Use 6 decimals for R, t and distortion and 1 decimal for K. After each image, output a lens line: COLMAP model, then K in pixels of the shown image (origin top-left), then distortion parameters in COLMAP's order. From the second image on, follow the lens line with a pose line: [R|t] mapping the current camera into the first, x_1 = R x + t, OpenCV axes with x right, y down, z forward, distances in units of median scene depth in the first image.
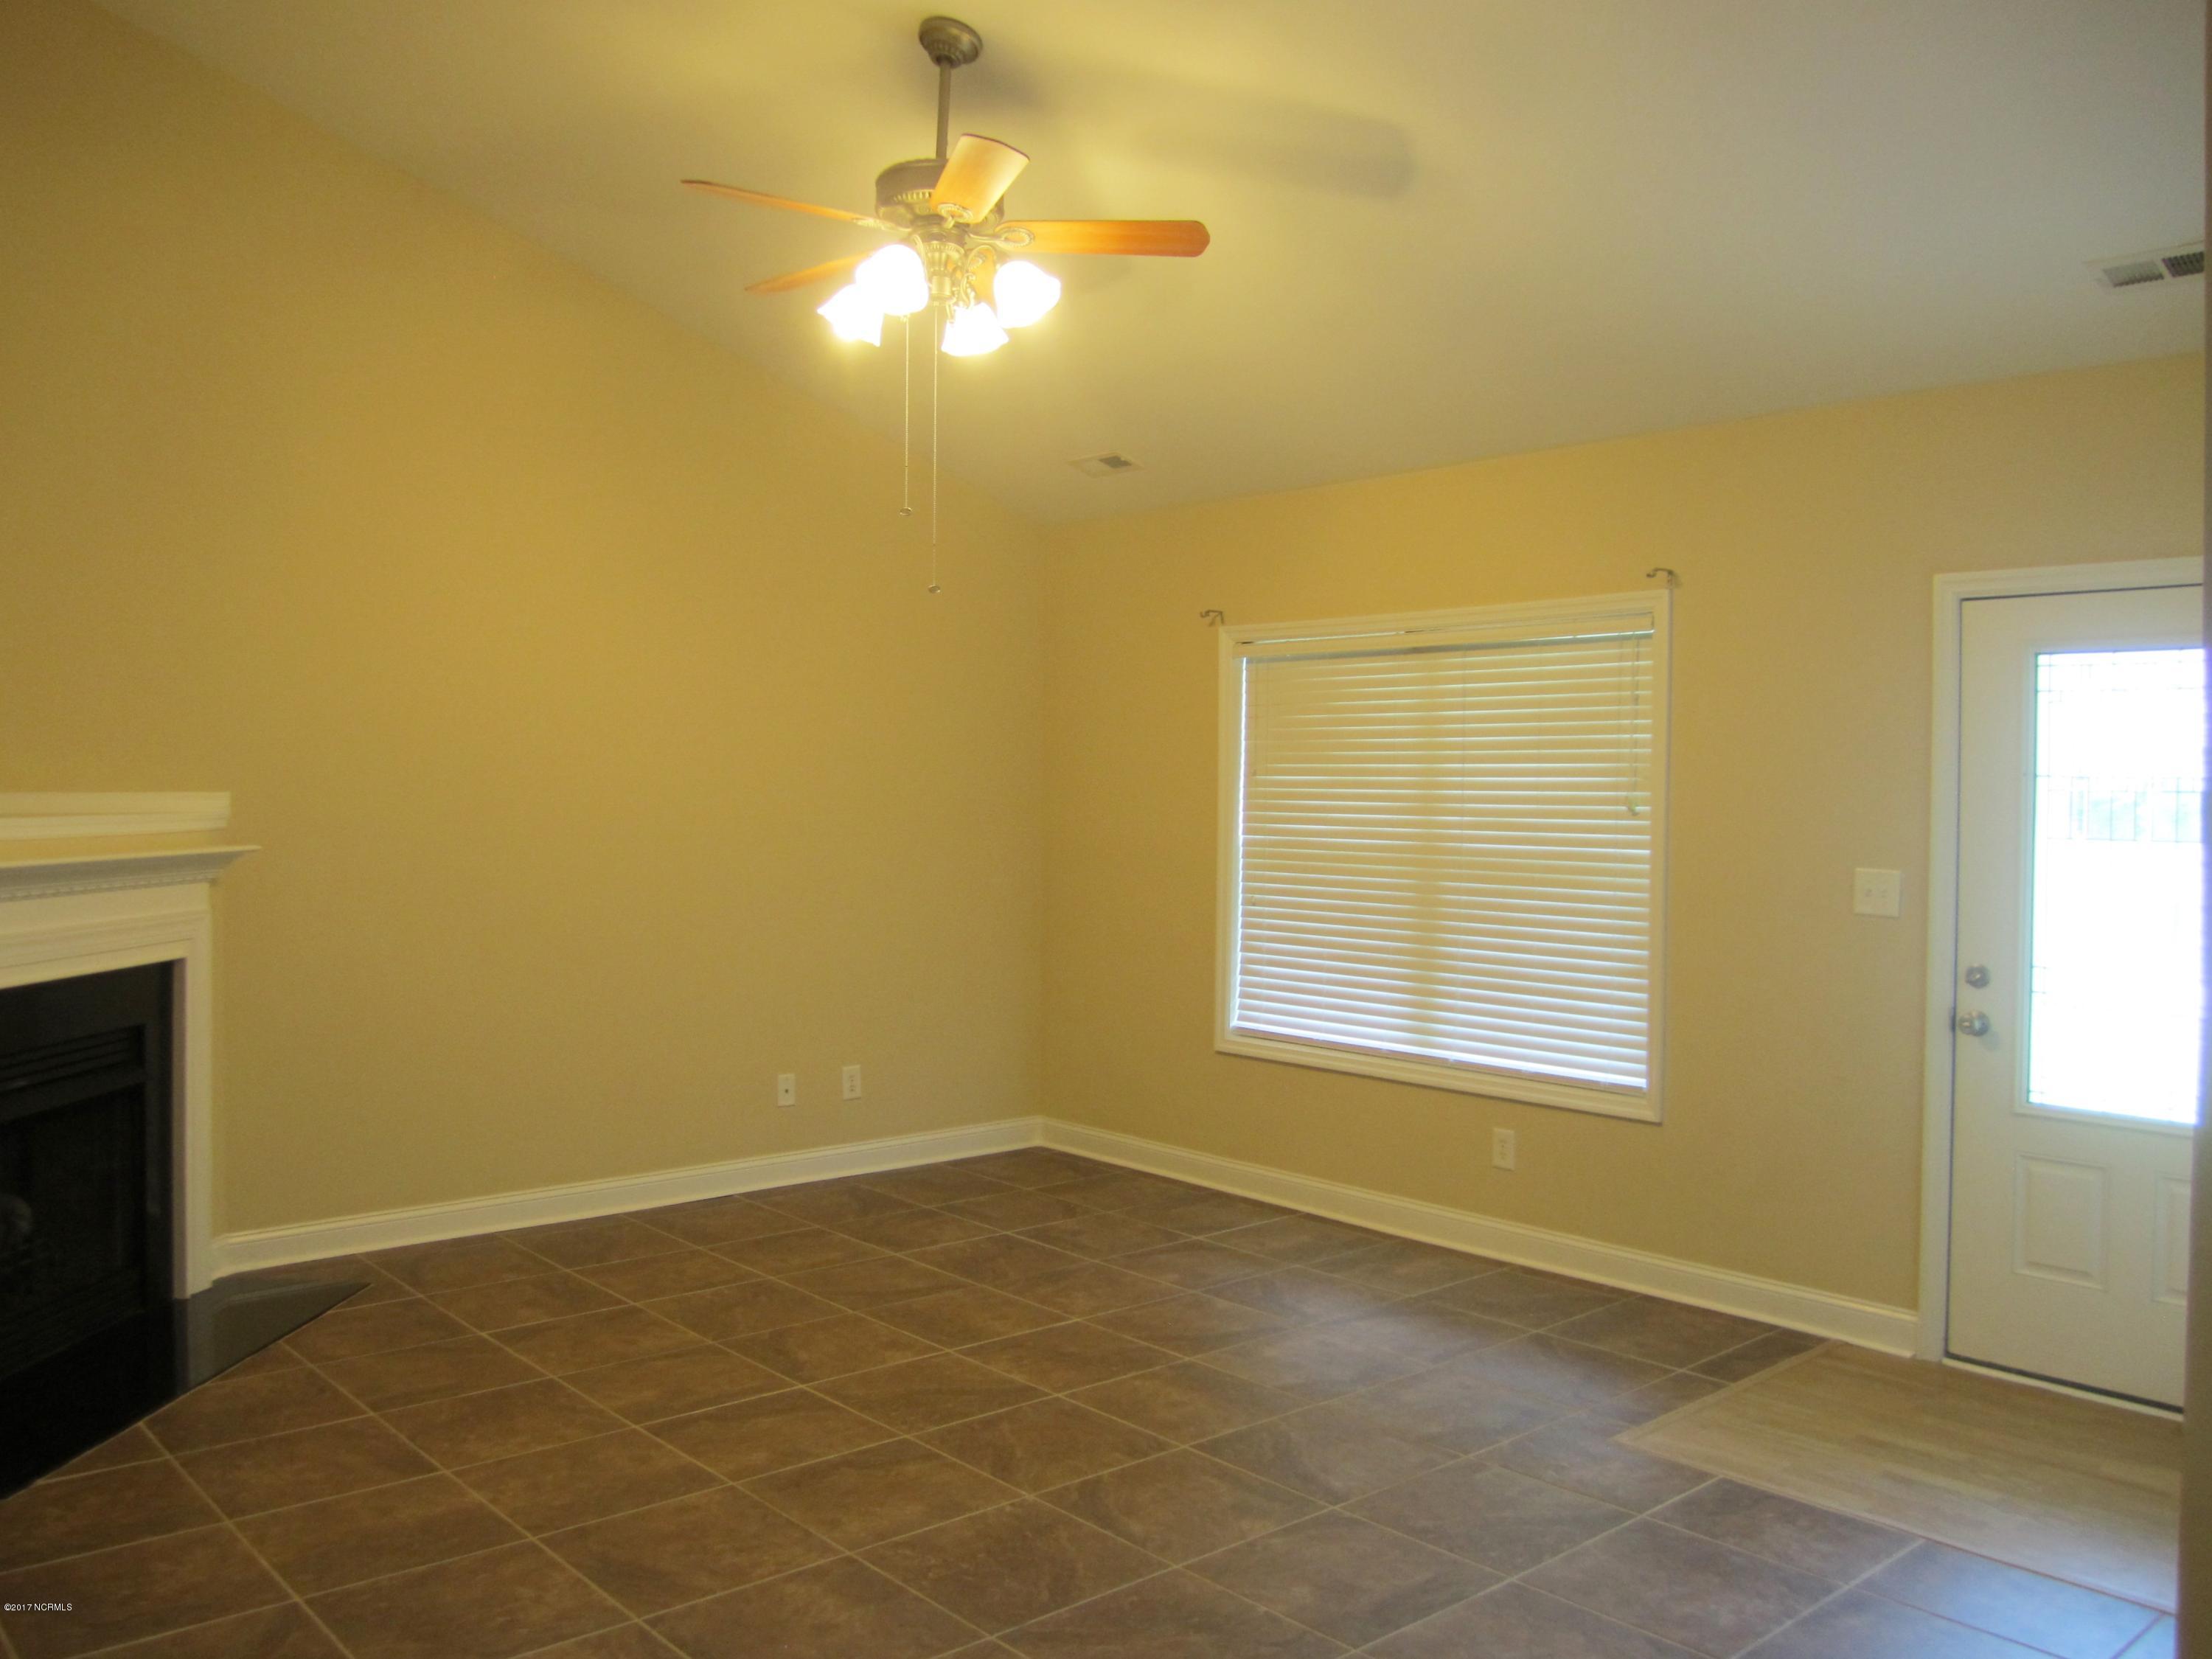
lens RADIAL K [[1809.7, 0, 1117.6], [0, 1809.7, 833.0], [0, 0, 1]] dist [-0.062035, 0.006222]
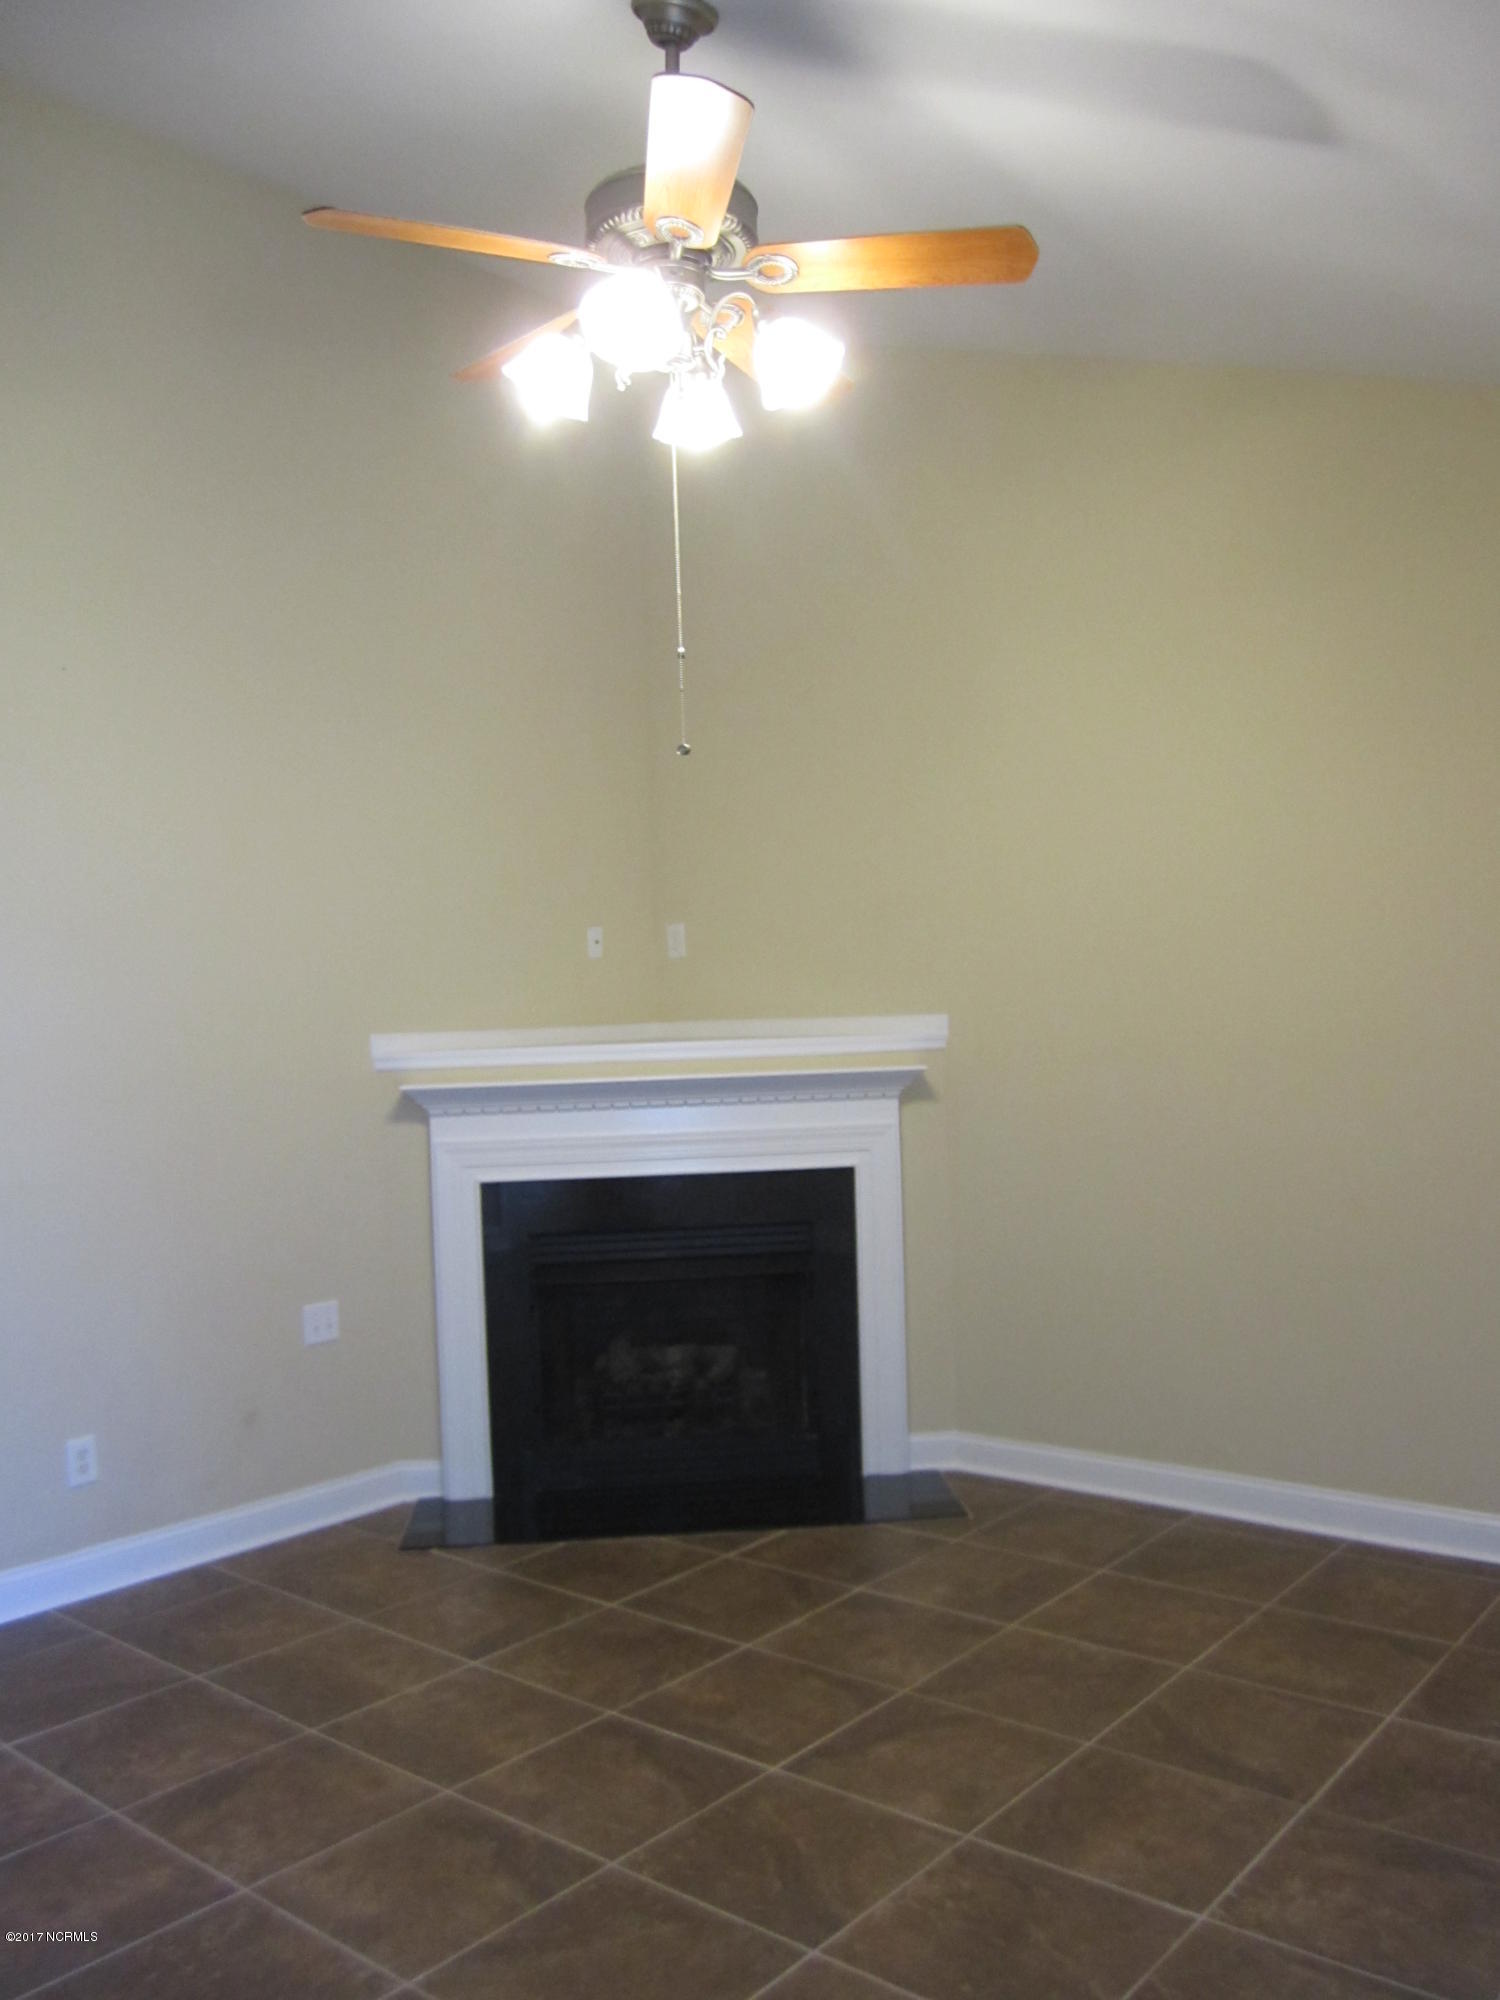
lens RADIAL K [[1636.3, 0, 751.0], [0, 1636.3, 1005.7], [0, 0, 1]] dist [-0.062035, 0.006222]
pose [[0.155199, -0.013965, -0.987785, 0.442141], [0.002529, 0.999902, -0.013739, -0.014478], [0.987880, -0.000365, 0.155219, 0.739768]]
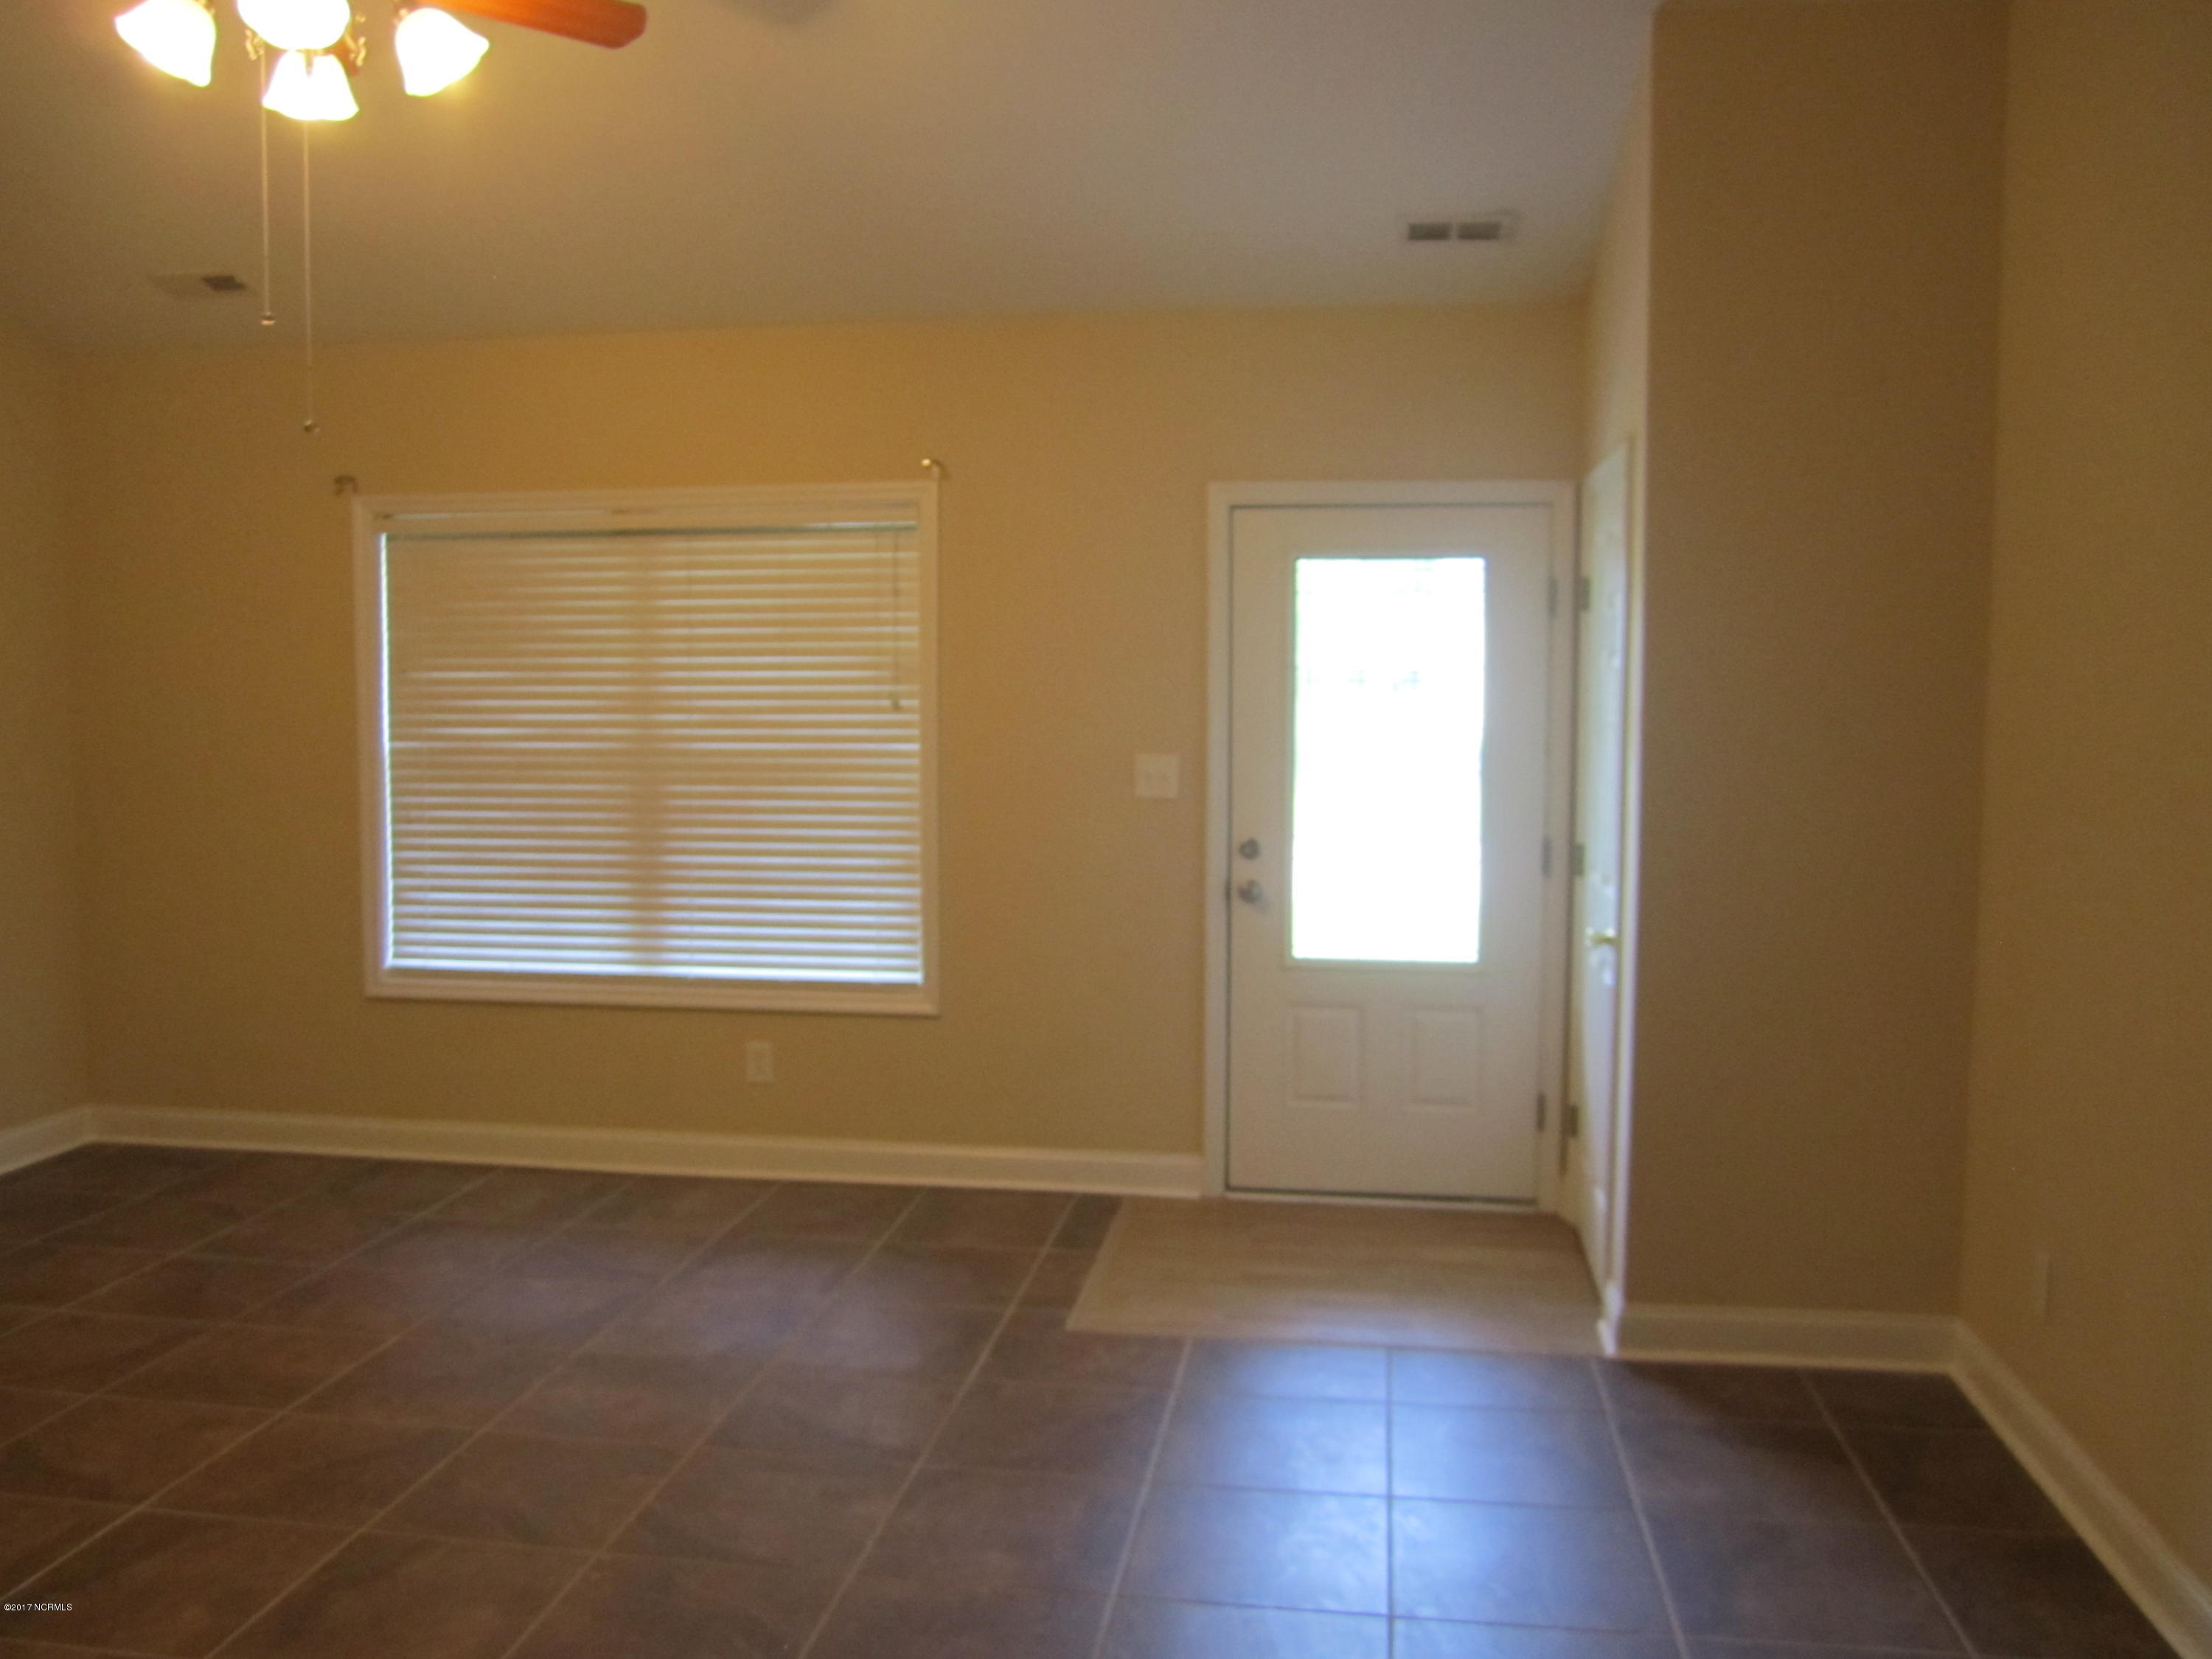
lens RADIAL K [[1798.3, 0, 1106.0], [0, 1798.3, 829.5], [0, 0, 1]] dist [-0.068281, 0.007447]
pose [[0.765115, -0.060970, 0.641000, -0.264143], [0.023727, 0.997500, 0.066558, -0.007248], [-0.643456, -0.035715, 0.764650, 0.172770]]
